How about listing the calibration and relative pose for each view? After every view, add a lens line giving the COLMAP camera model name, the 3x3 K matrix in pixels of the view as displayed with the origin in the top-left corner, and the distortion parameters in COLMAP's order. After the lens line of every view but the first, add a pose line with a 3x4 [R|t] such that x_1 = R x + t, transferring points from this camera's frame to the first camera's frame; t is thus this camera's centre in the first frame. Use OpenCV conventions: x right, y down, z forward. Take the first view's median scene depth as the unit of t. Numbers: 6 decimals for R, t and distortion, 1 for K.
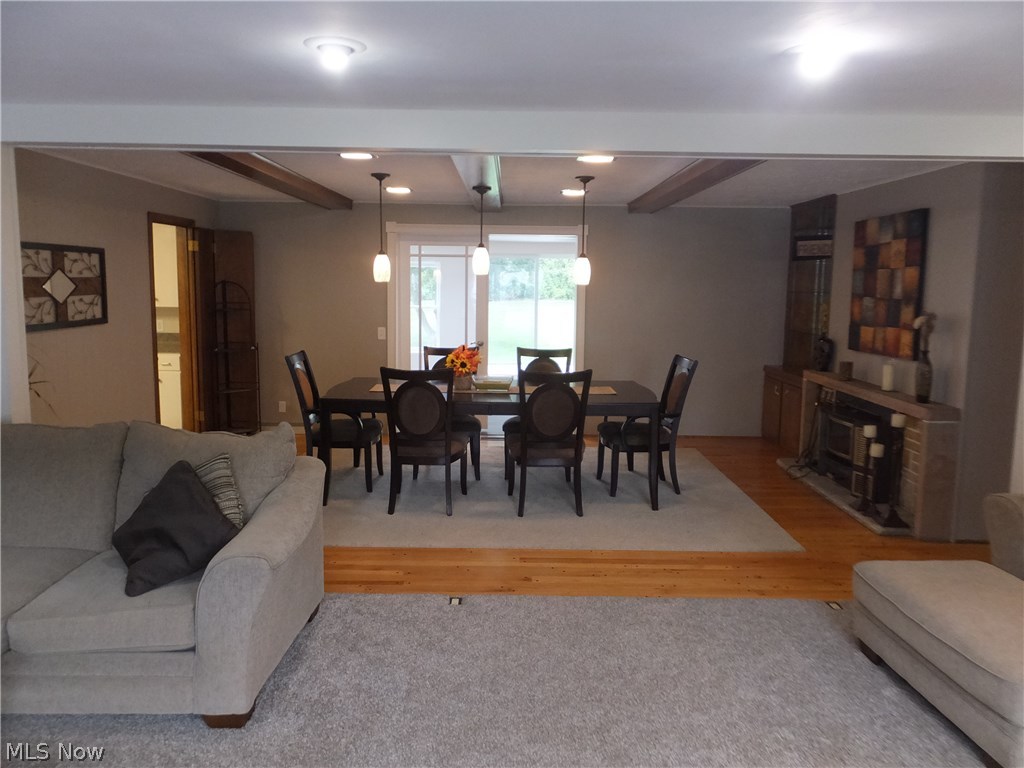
lens RADIAL K [[754.9, 0, 510.9], [0, 754.9, 367.0], [0, 0, 1]] dist [-0.004527, -0.000530]
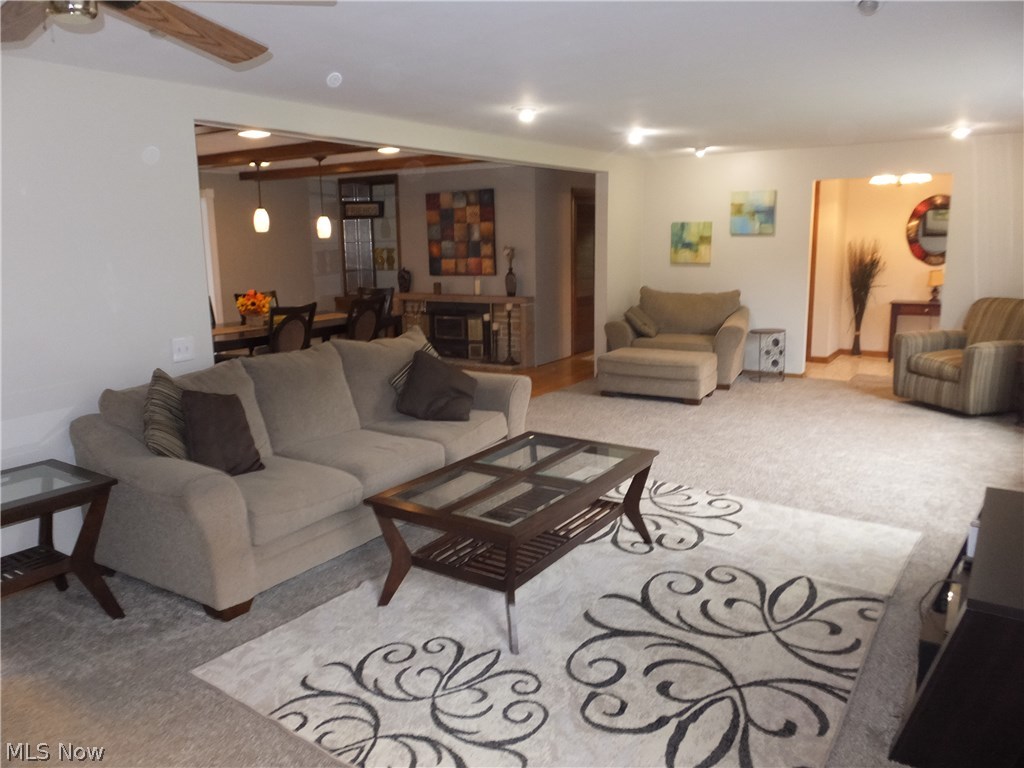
lens RADIAL K [[768.2, 0, 512.0], [0, 768.2, 384.0], [0, 0, 1]] dist [-0.001381, -0.003624]
pose [[0.549930, -0.179901, 0.815606, -0.907942], [0.121304, 0.983376, 0.135116, 0.004013], [-0.826355, 0.024632, 0.562611, -0.045398]]
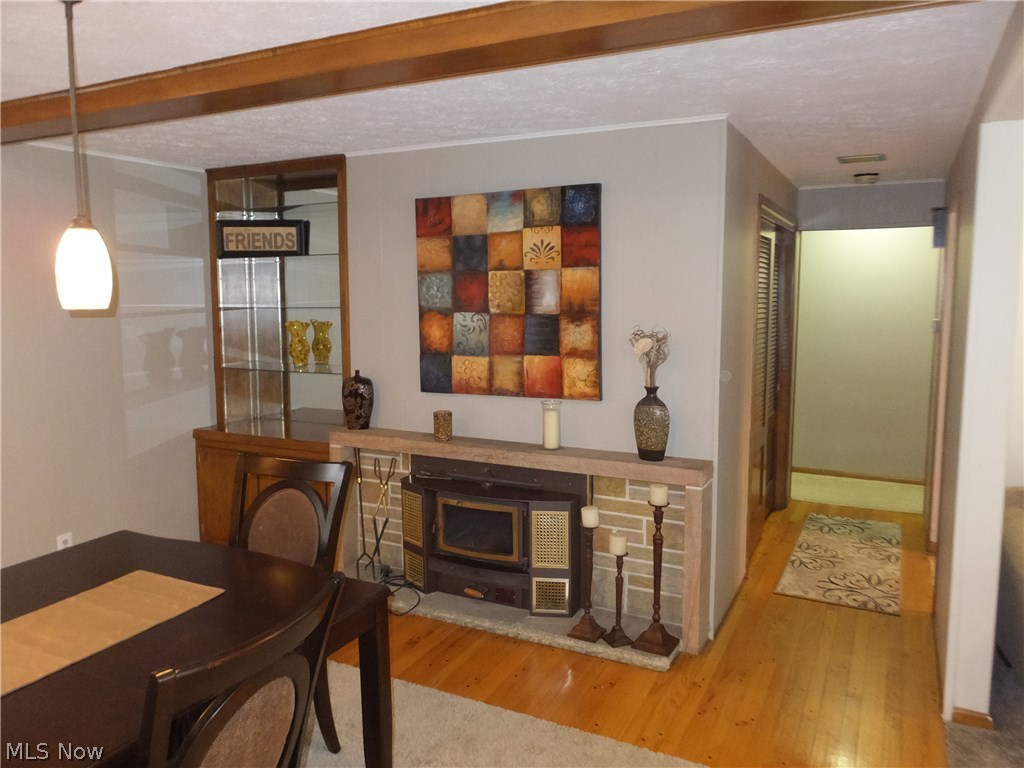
lens RADIAL K [[754.9, 0, 510.9], [0, 754.9, 367.0], [0, 0, 1]] dist [-0.004527, -0.000530]
pose [[0.452104, -0.110269, 0.885123, -0.114565], [0.114286, 0.991311, 0.065123, -0.088779], [-0.884613, 0.071715, 0.460778, 0.698225]]
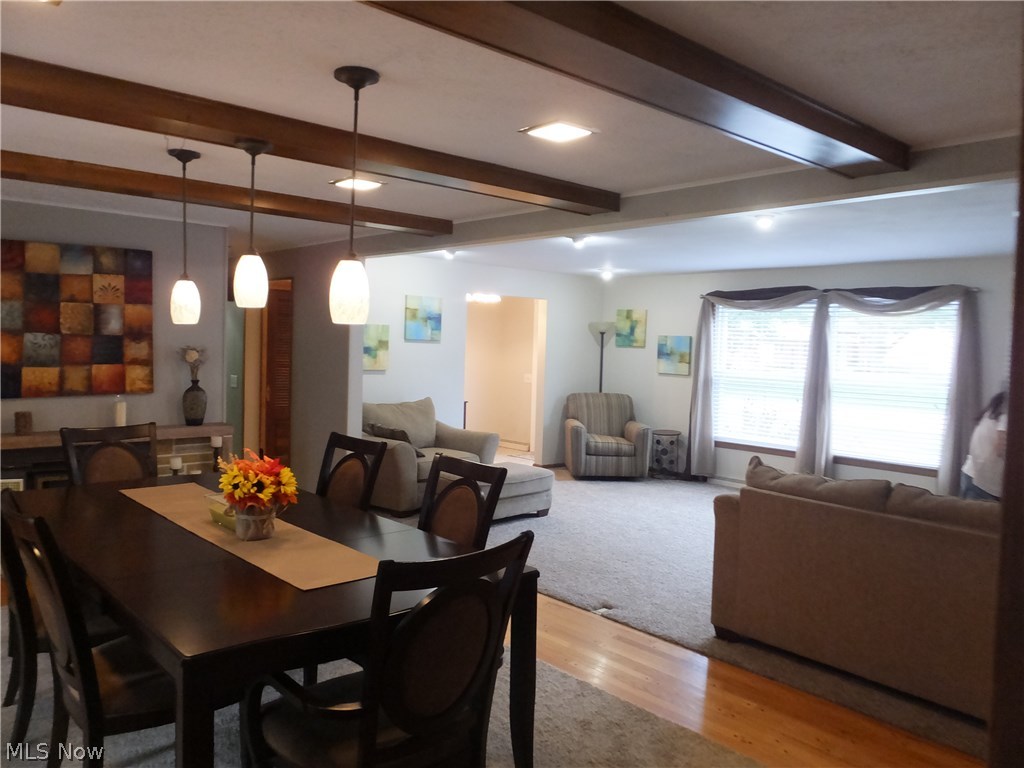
lens RADIAL K [[768.2, 0, 512.0], [0, 768.2, 384.0], [0, 0, 1]] dist [-0.001381, -0.003624]
pose [[-0.669033, -0.065589, 0.740333, -0.571312], [0.054580, 0.989073, 0.136949, -0.132596], [-0.741226, 0.132031, -0.658142, 1.252172]]
